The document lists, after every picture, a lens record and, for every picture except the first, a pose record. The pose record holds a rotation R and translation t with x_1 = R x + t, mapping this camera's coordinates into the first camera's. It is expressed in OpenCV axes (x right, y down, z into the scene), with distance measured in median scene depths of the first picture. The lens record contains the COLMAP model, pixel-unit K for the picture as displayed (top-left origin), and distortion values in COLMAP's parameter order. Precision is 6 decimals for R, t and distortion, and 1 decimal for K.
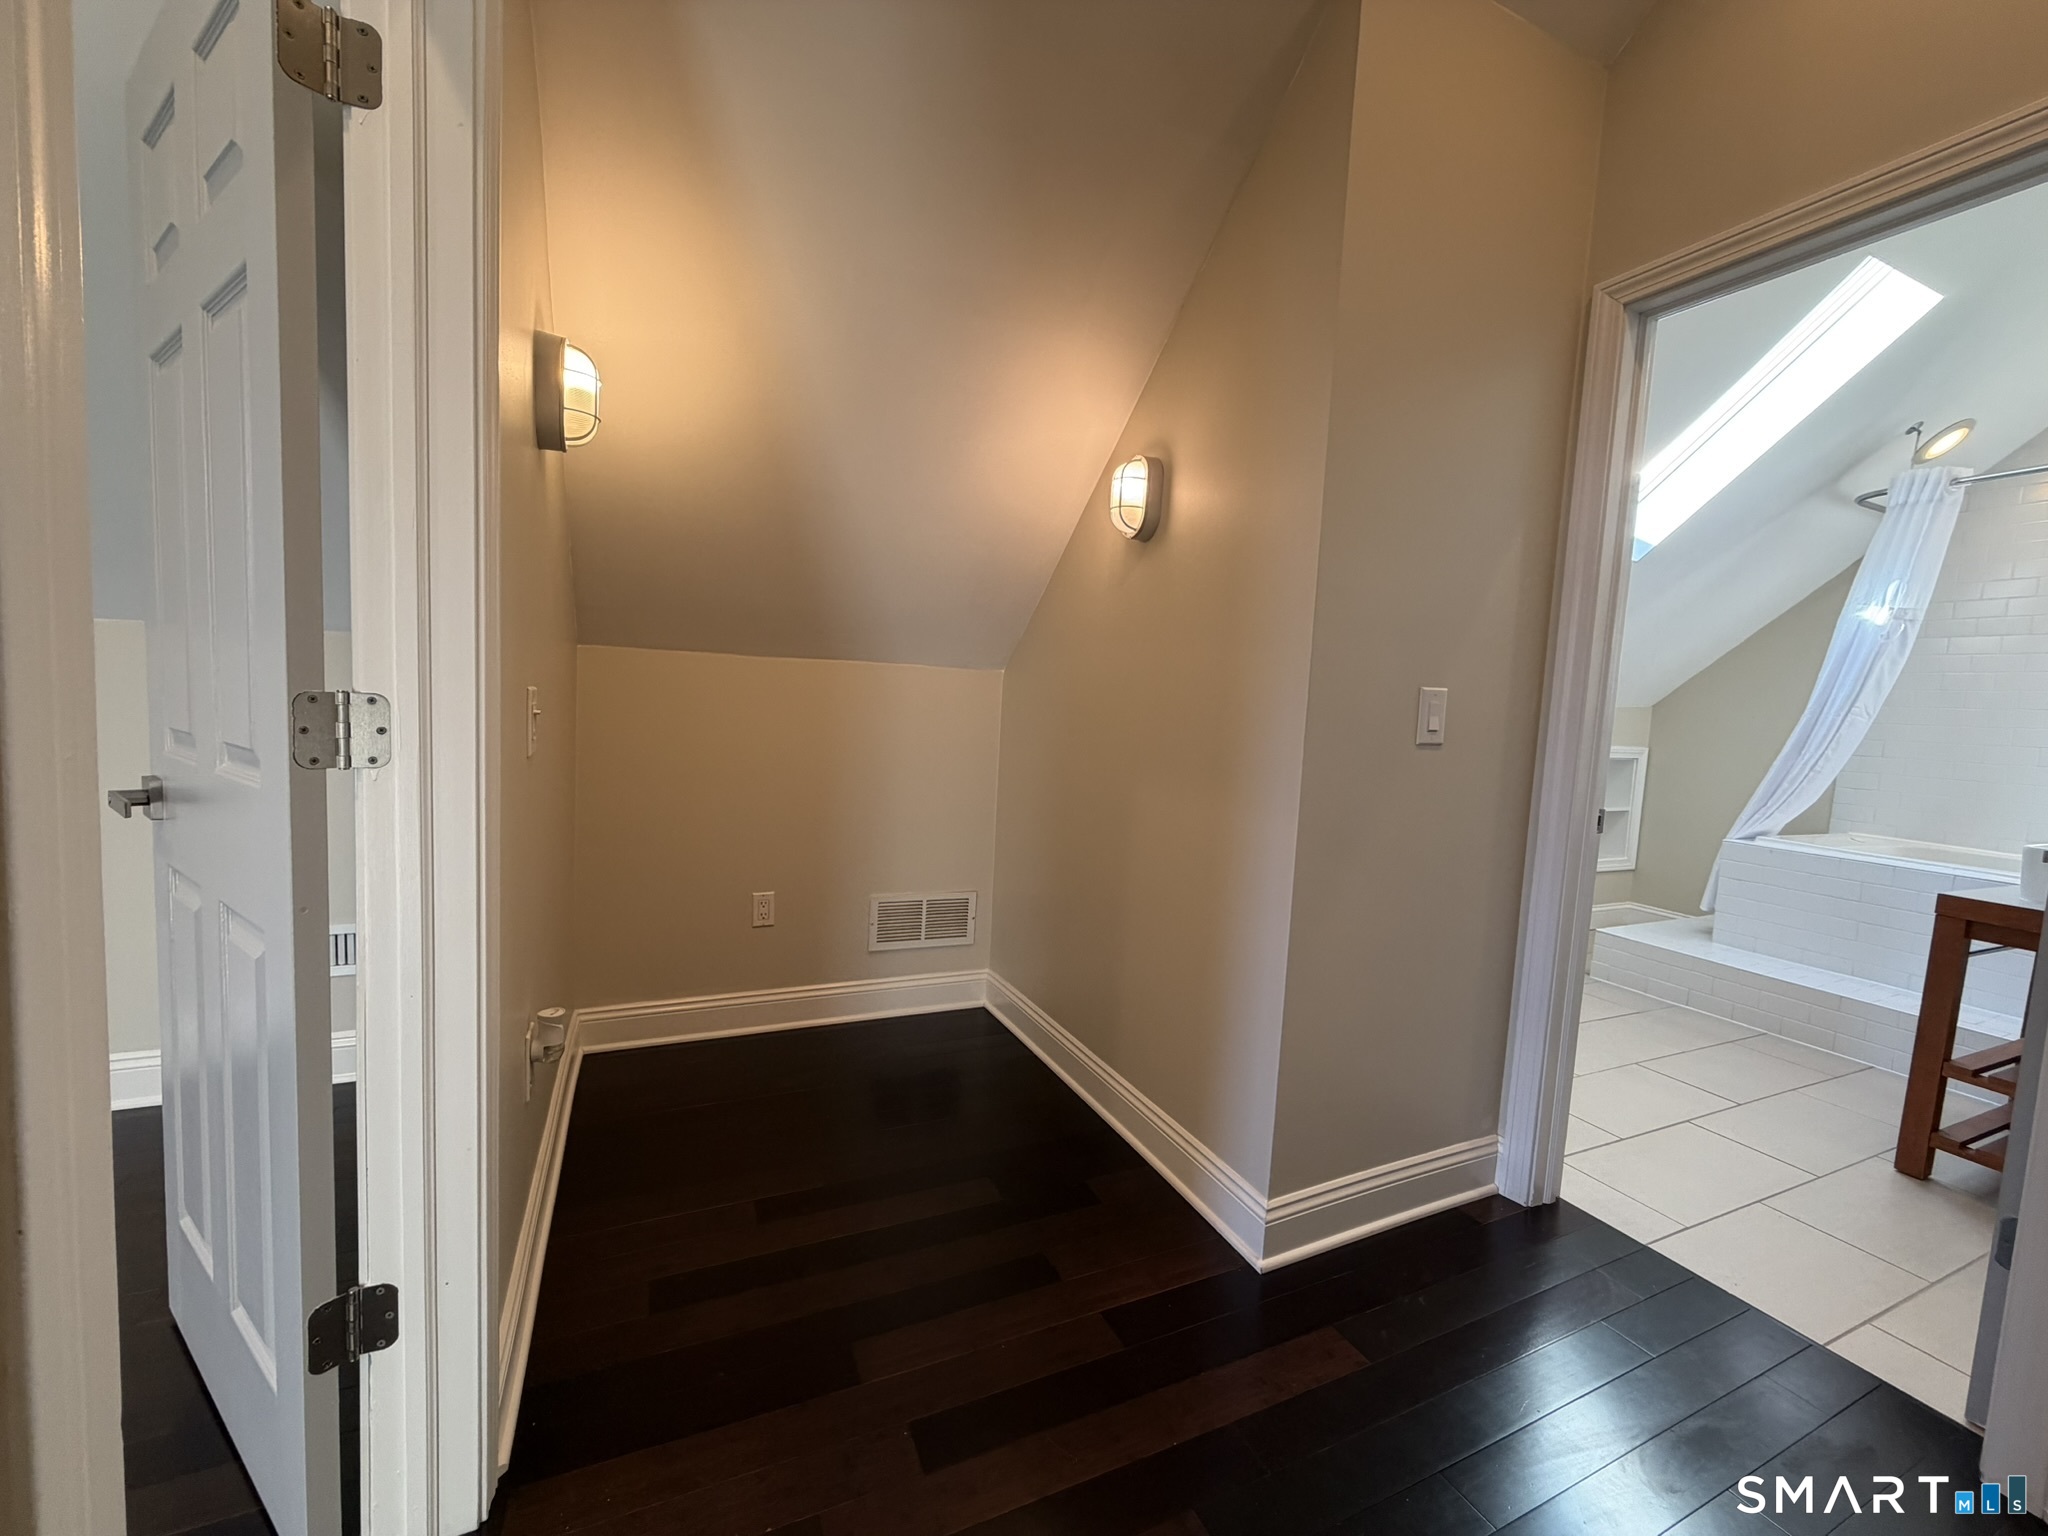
lens RADIAL K [[818.0, 0, 1014.5], [0, 818.0, 767.8], [0, 0, 1]] dist [-0.000447, -0.000045]
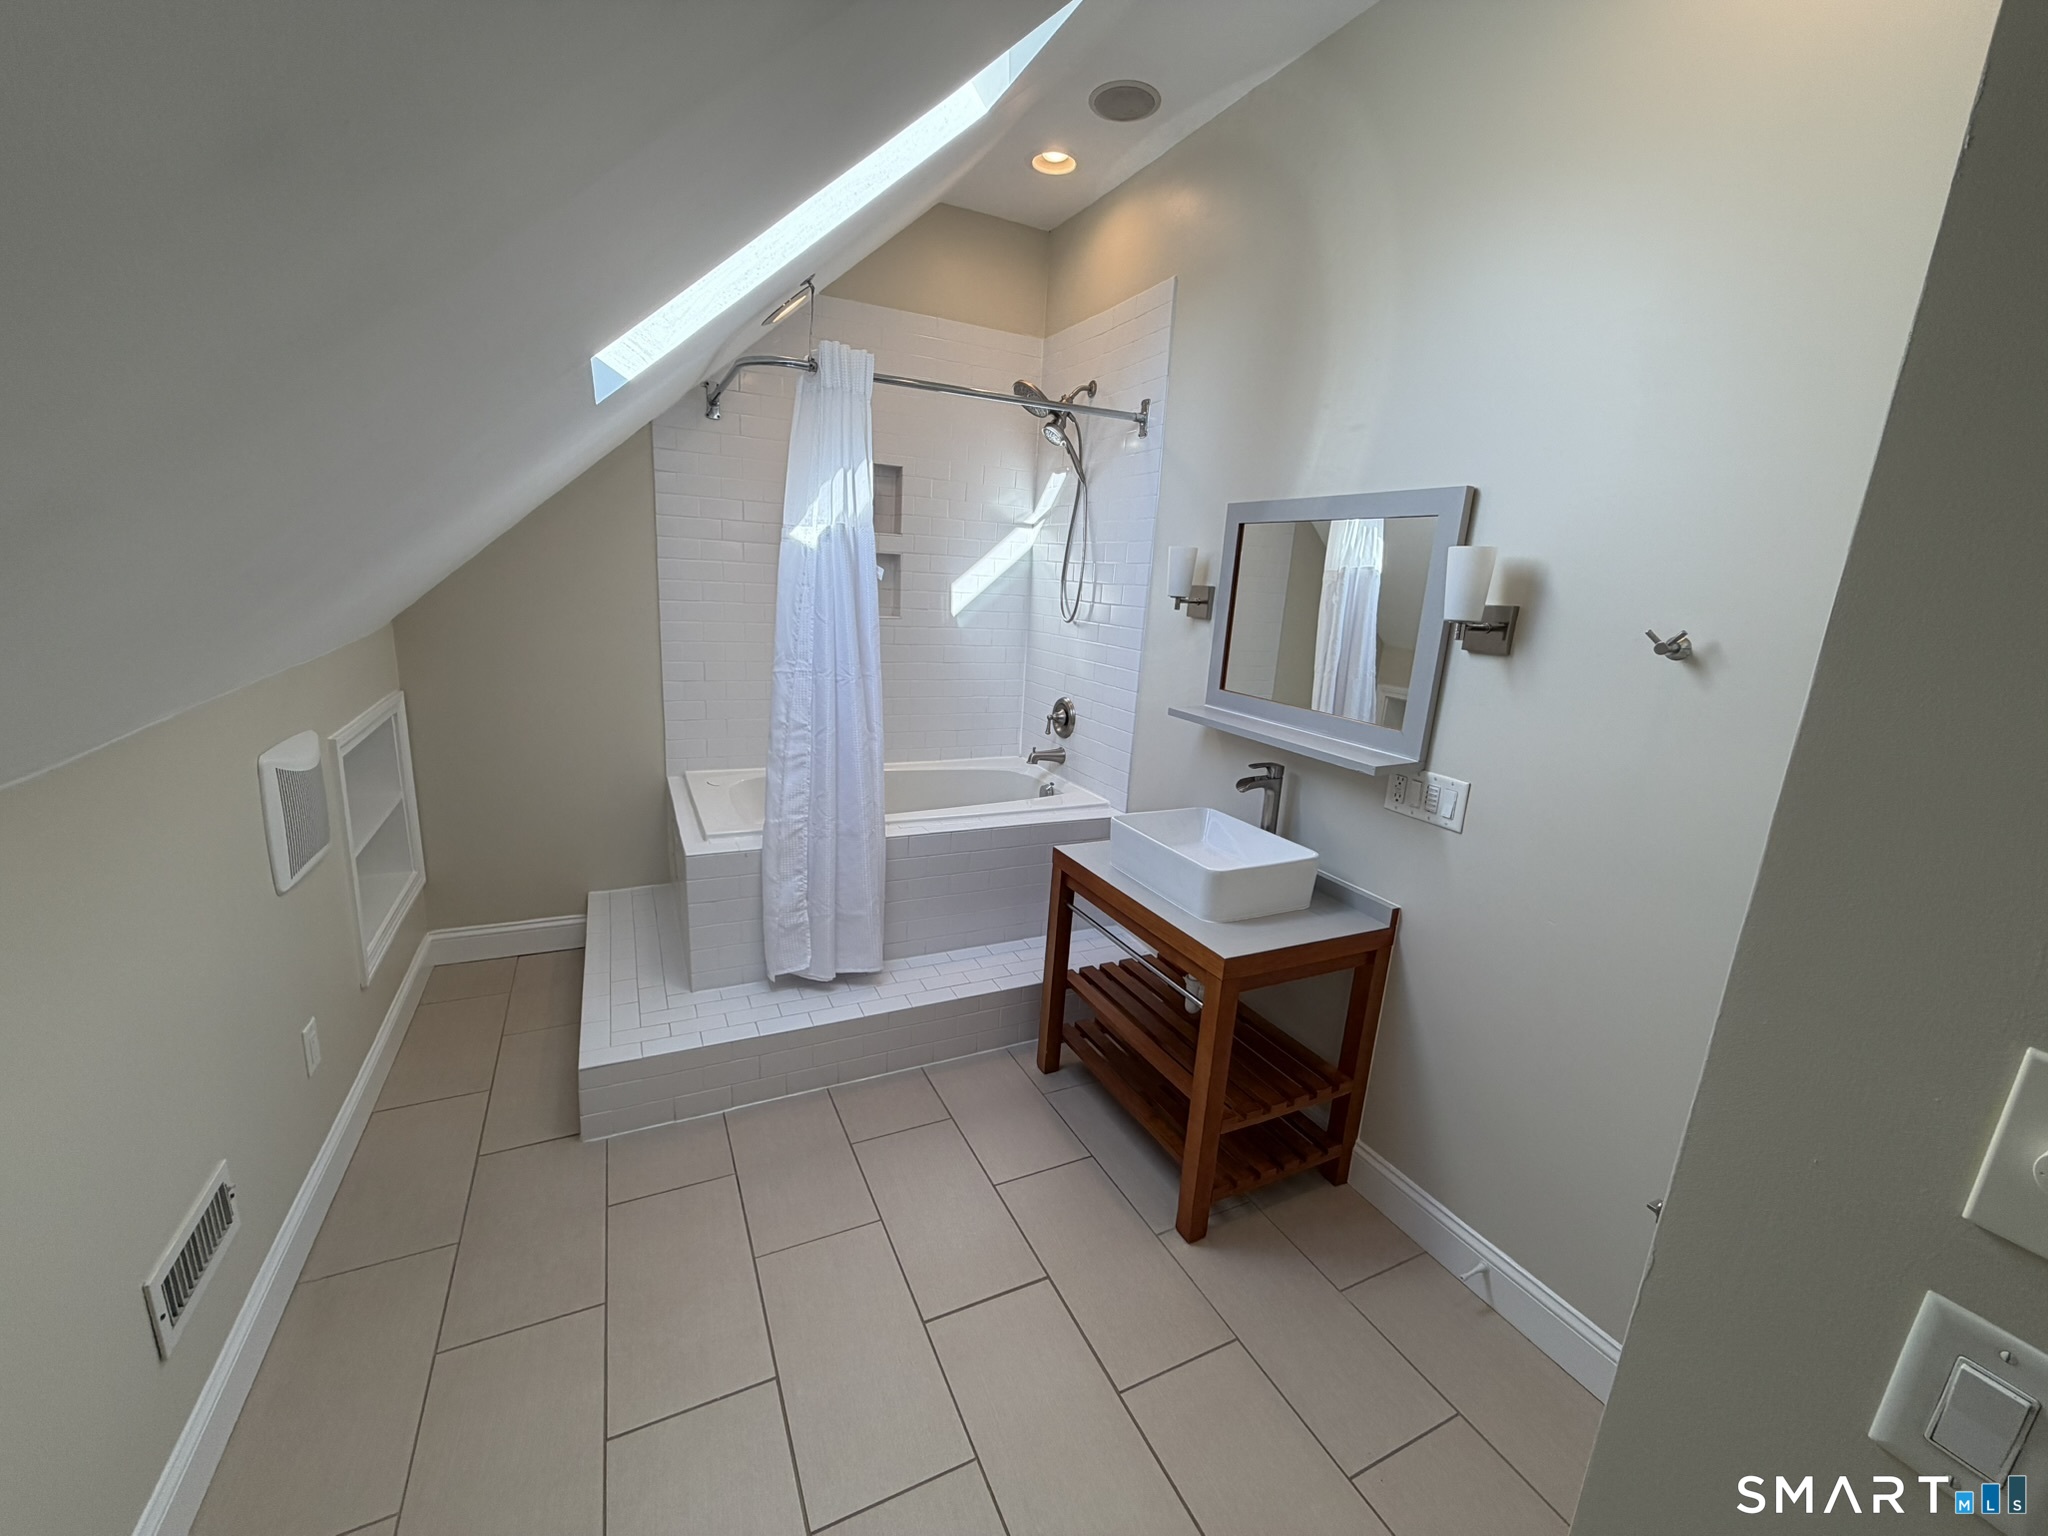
lens RADIAL K [[818.0, 0, 1014.5], [0, 818.0, 767.8], [0, 0, 1]] dist [-0.000447, -0.000045]
pose [[-0.024123, -0.285659, 0.958028, 0.249079], [0.022079, 0.957921, 0.286183, -0.195375], [-0.999465, 0.028056, -0.016801, 0.824559]]
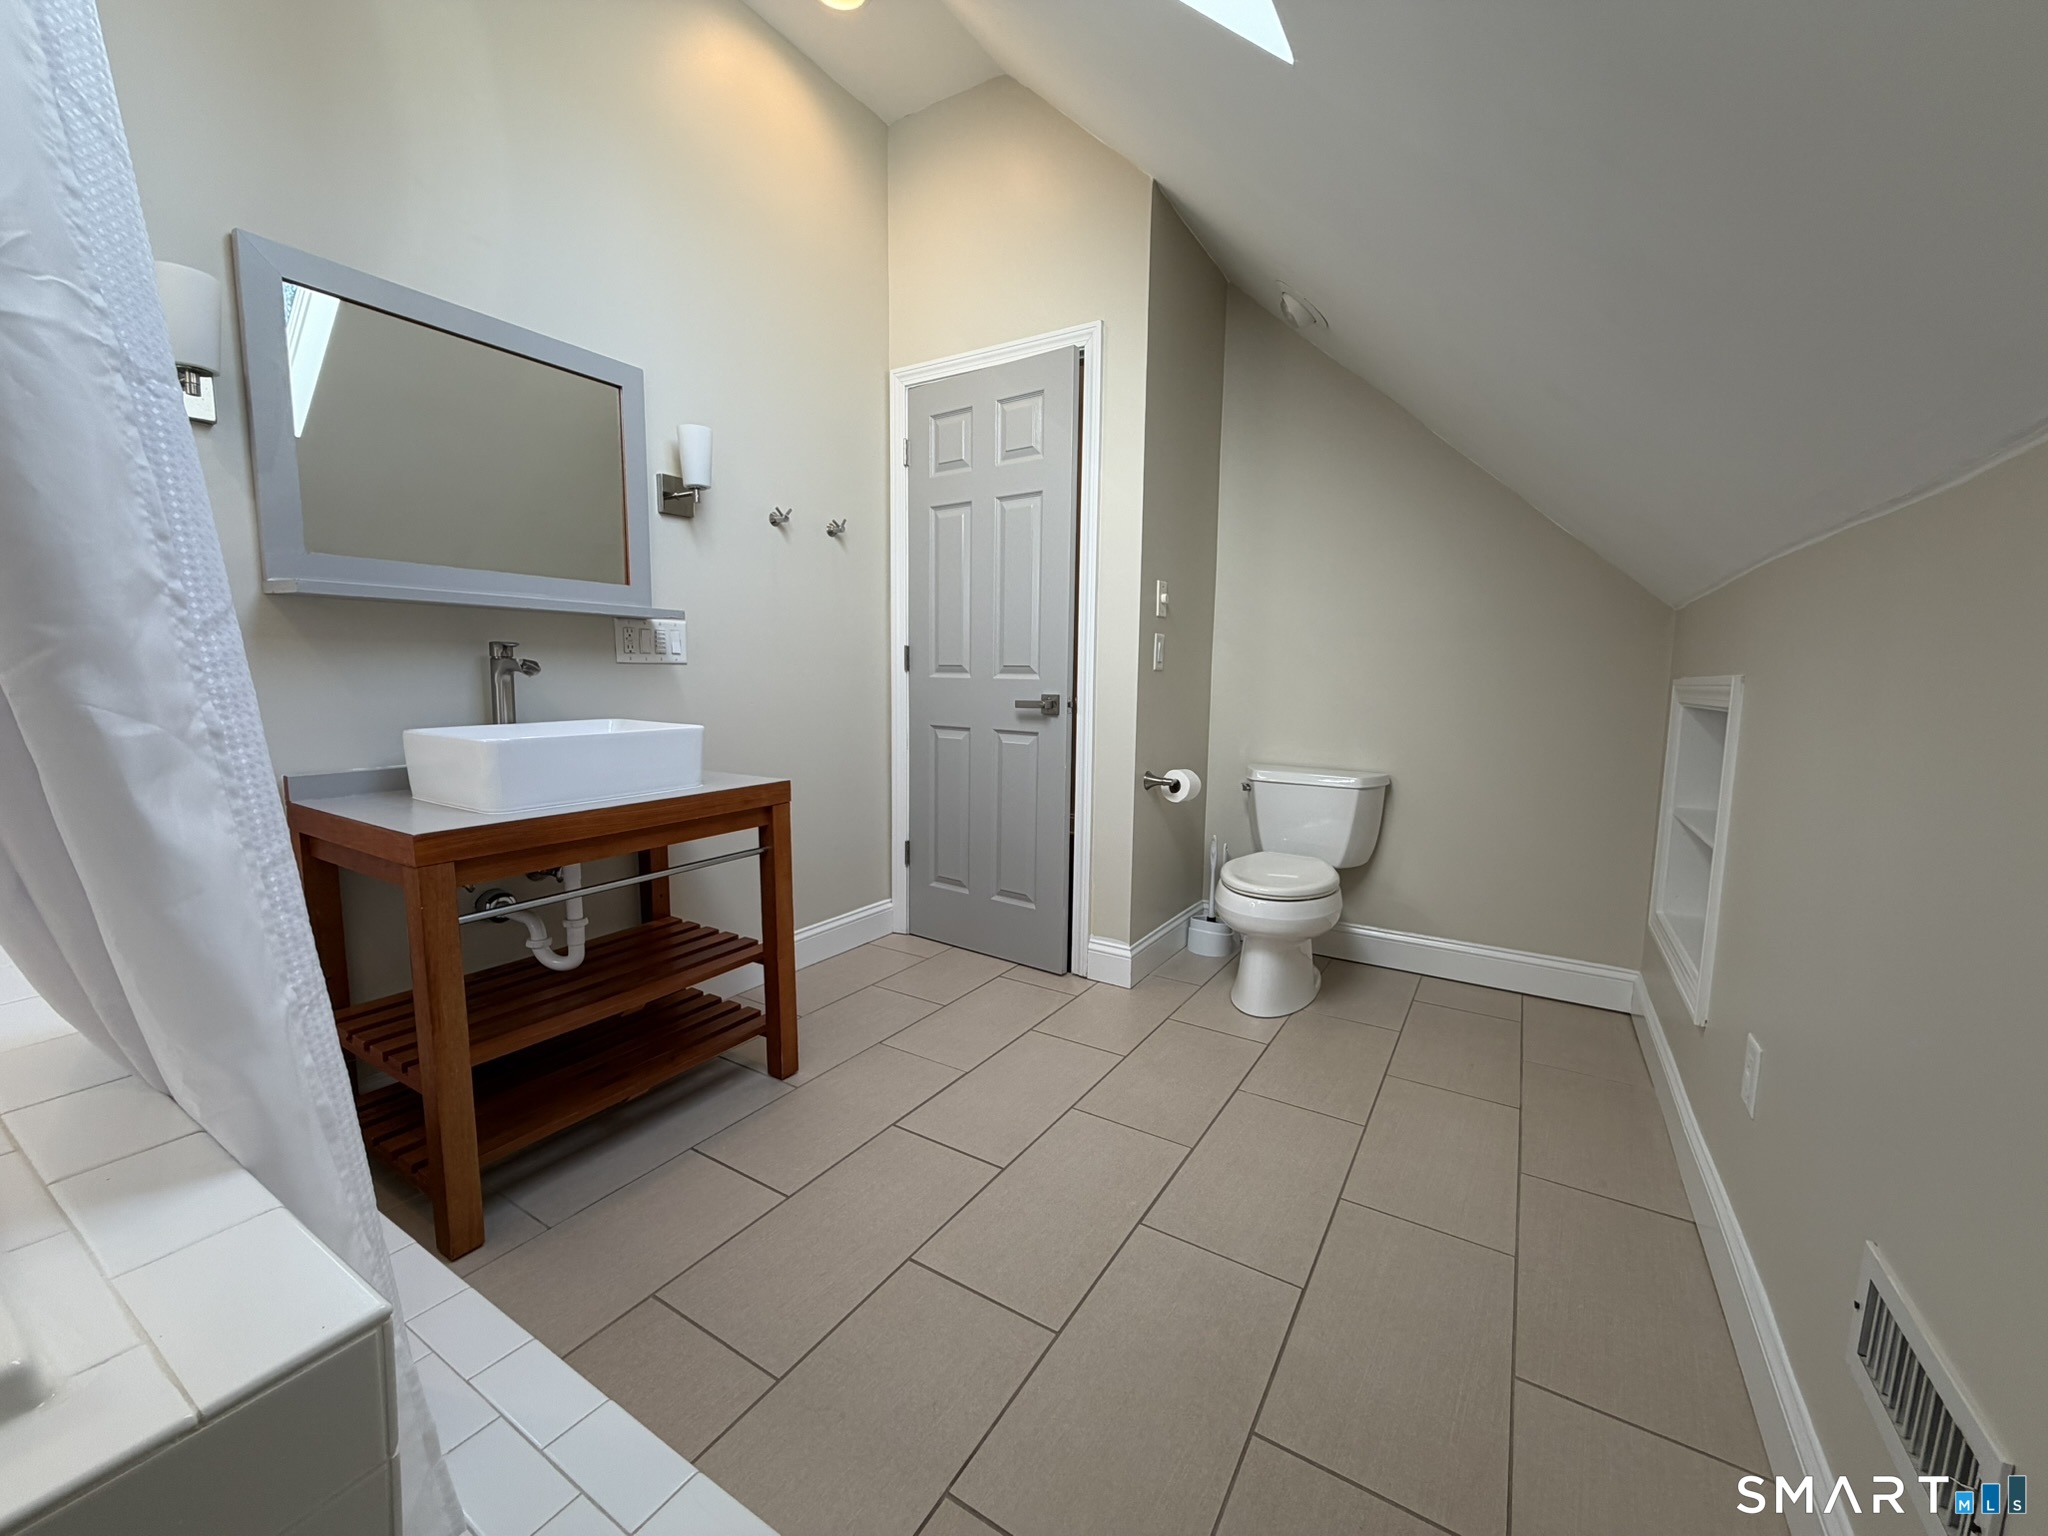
lens RADIAL K [[818.0, 0, 1014.5], [0, 818.0, 767.8], [0, 0, 1]] dist [-0.000447, -0.000045]
pose [[-0.830056, 0.002163, -0.557675, 0.965444], [-0.100838, 0.982927, 0.153901, -0.023998], [0.548487, 0.183982, -0.815667, 1.281732]]
